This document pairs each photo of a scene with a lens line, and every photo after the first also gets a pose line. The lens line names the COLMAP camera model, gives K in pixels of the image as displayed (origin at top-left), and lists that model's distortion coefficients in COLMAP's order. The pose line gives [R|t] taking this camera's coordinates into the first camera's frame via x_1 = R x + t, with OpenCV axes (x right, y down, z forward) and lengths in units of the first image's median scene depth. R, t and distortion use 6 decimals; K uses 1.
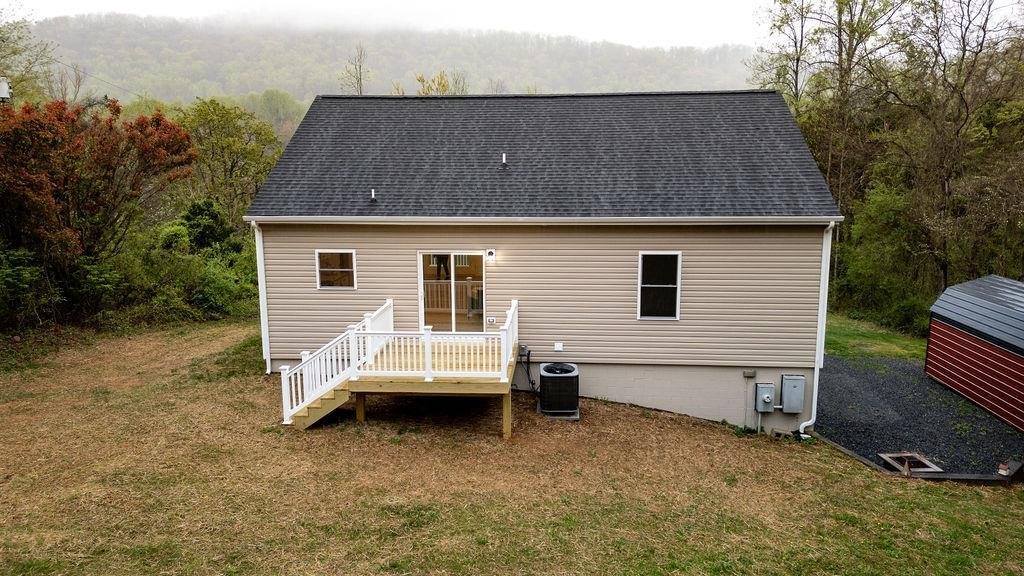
lens RADIAL K [[712.9, 0, 515.8], [0, 712.9, 281.9], [0, 0, 1]] dist [0.078894, -0.089945]
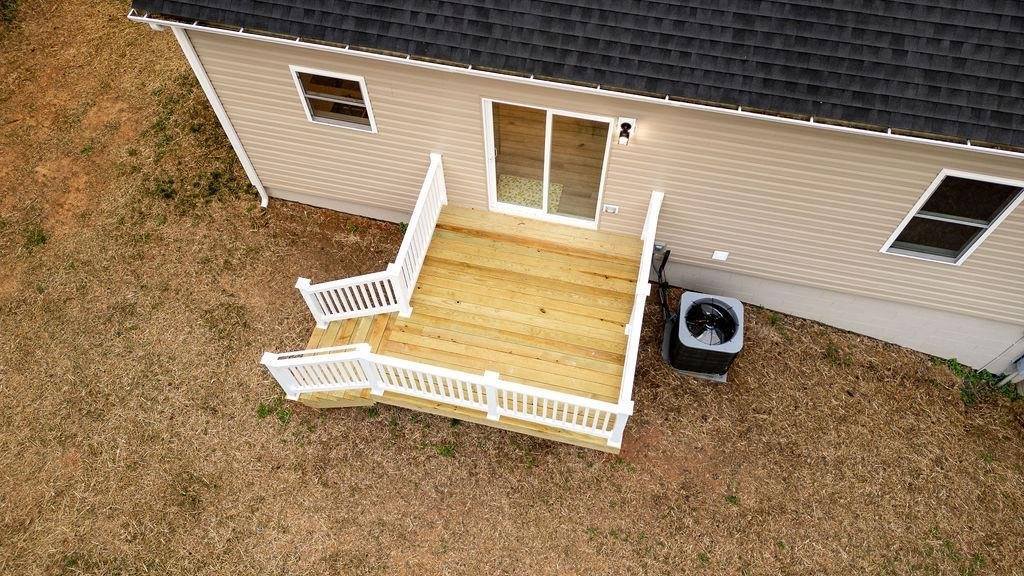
lens RADIAL K [[712.9, 0, 515.8], [0, 712.9, 281.9], [0, 0, 1]] dist [0.078894, -0.089945]
pose [[0.987627, 0.132091, -0.084531, -0.054911], [-0.019486, 0.638209, 0.769616, -0.352009], [0.155608, -0.758446, 0.632886, 0.588547]]
